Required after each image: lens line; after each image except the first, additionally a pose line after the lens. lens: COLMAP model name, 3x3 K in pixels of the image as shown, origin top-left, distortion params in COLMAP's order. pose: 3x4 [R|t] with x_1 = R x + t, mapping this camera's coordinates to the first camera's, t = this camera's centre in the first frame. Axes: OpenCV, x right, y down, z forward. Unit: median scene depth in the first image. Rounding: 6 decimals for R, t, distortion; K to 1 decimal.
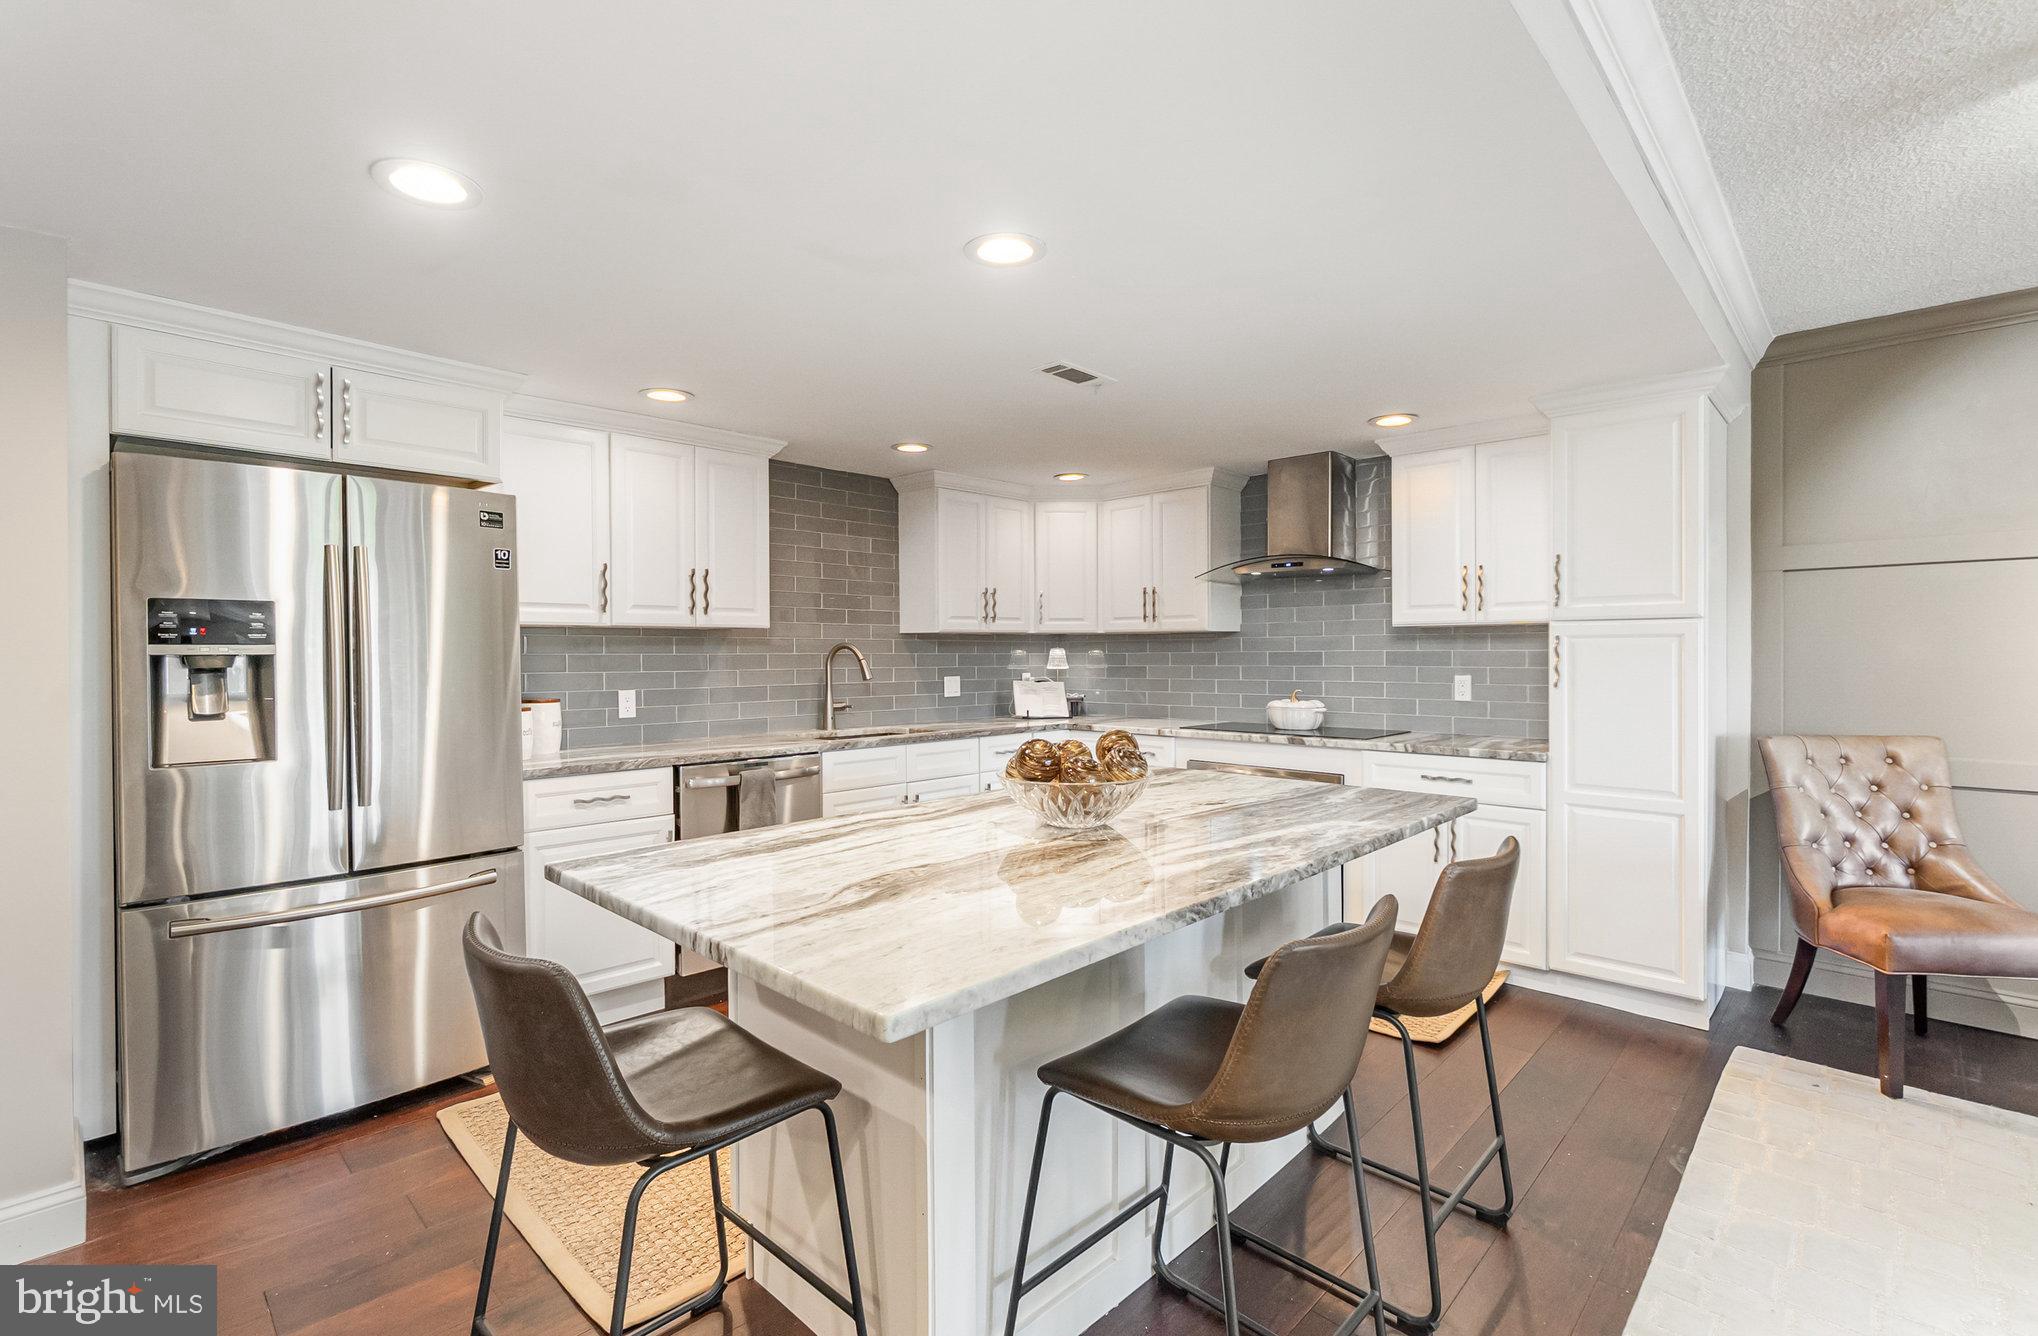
lens RADIAL K [[910.8, 0, 1019.0], [0, 910.8, 668.0], [0, 0, 1]] dist [-0.008393, -0.000491]
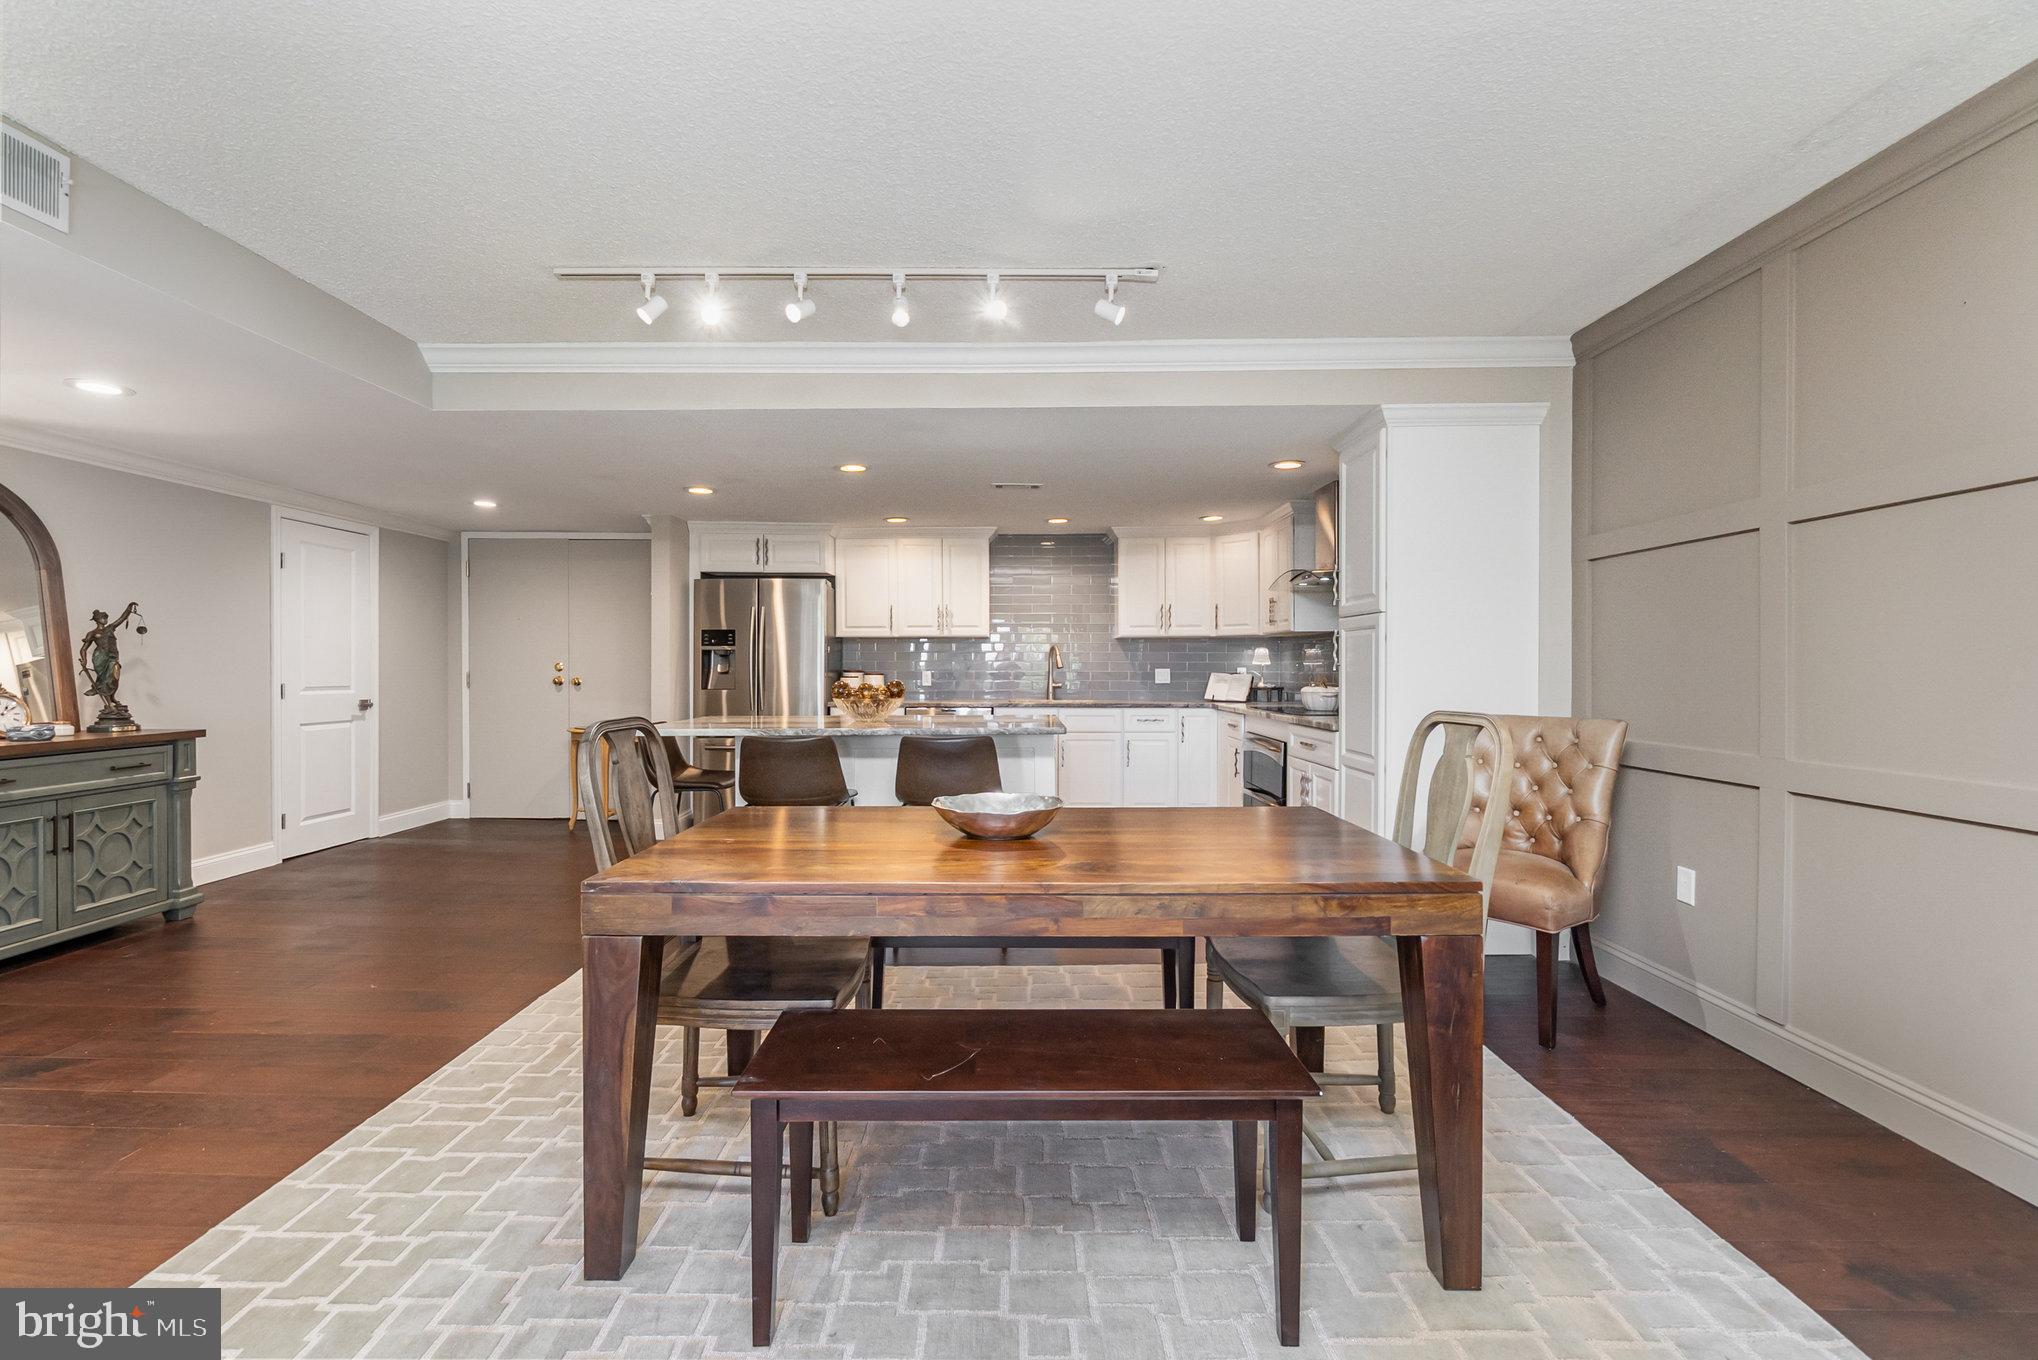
lens RADIAL K [[875.3, 0, 1004.6], [0, 875.3, 677.2], [0, 0, 1]] dist [-0.004506, -0.000038]
pose [[0.688821, 0.014781, -0.724781, 0.976099], [-0.014522, 0.999873, 0.006590, 0.022736], [0.724786, 0.005985, 0.688948, -0.121858]]
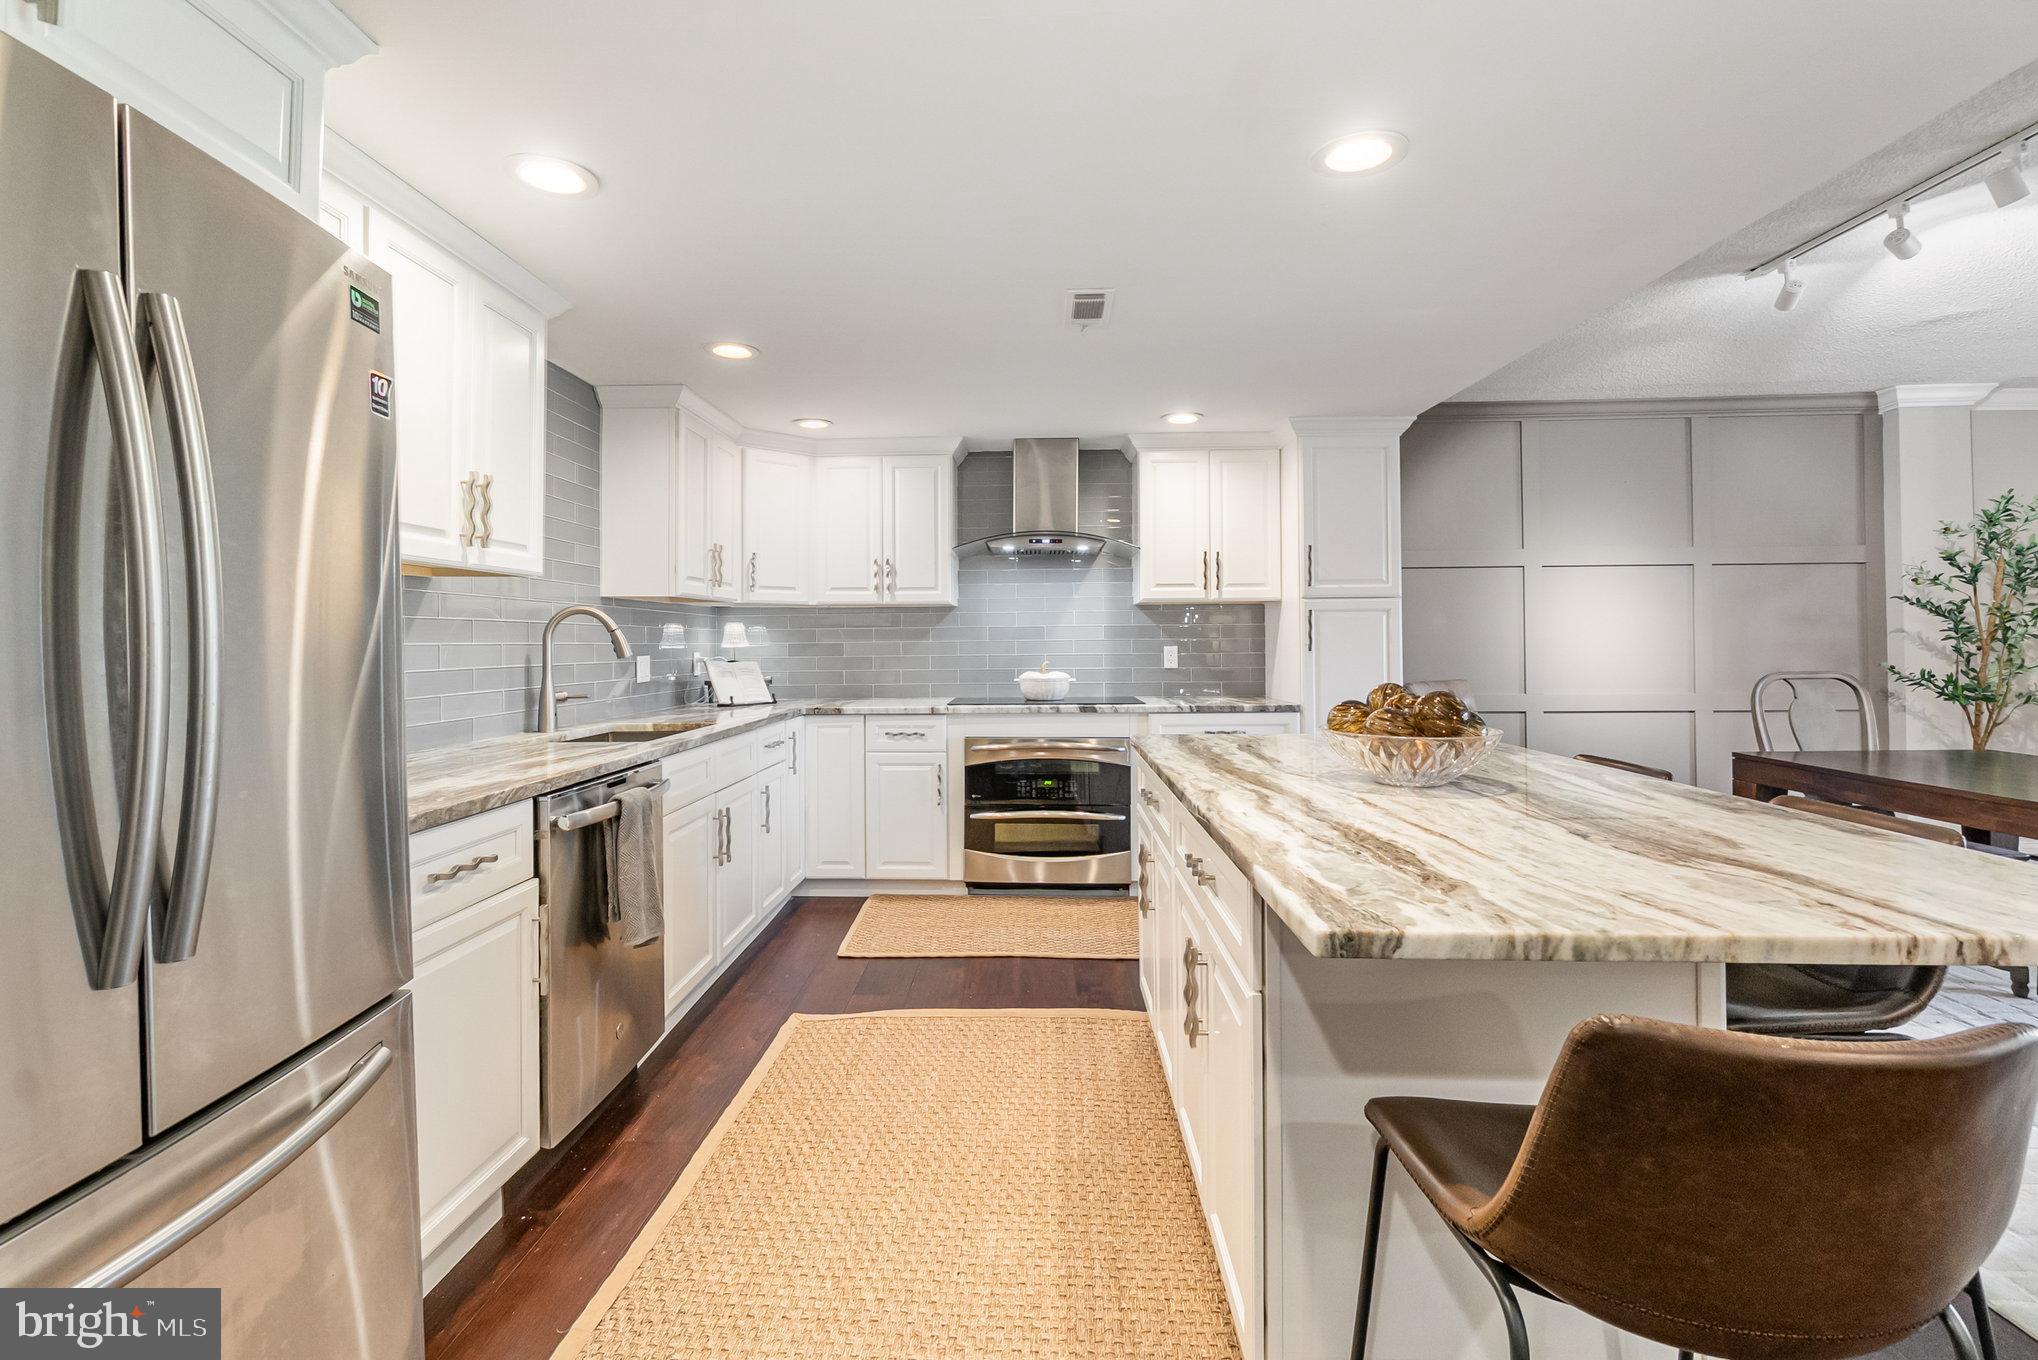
lens RADIAL K [[879.6, 0, 1013.2], [0, 879.6, 636.0], [0, 0, 1]] dist [-0.001027, 0.000120]
pose [[0.745909, 0.003797, 0.666038, -0.455332], [0.012069, 0.999743, -0.019216, 0.015203], [-0.665939, 0.022371, 0.745671, 0.310326]]
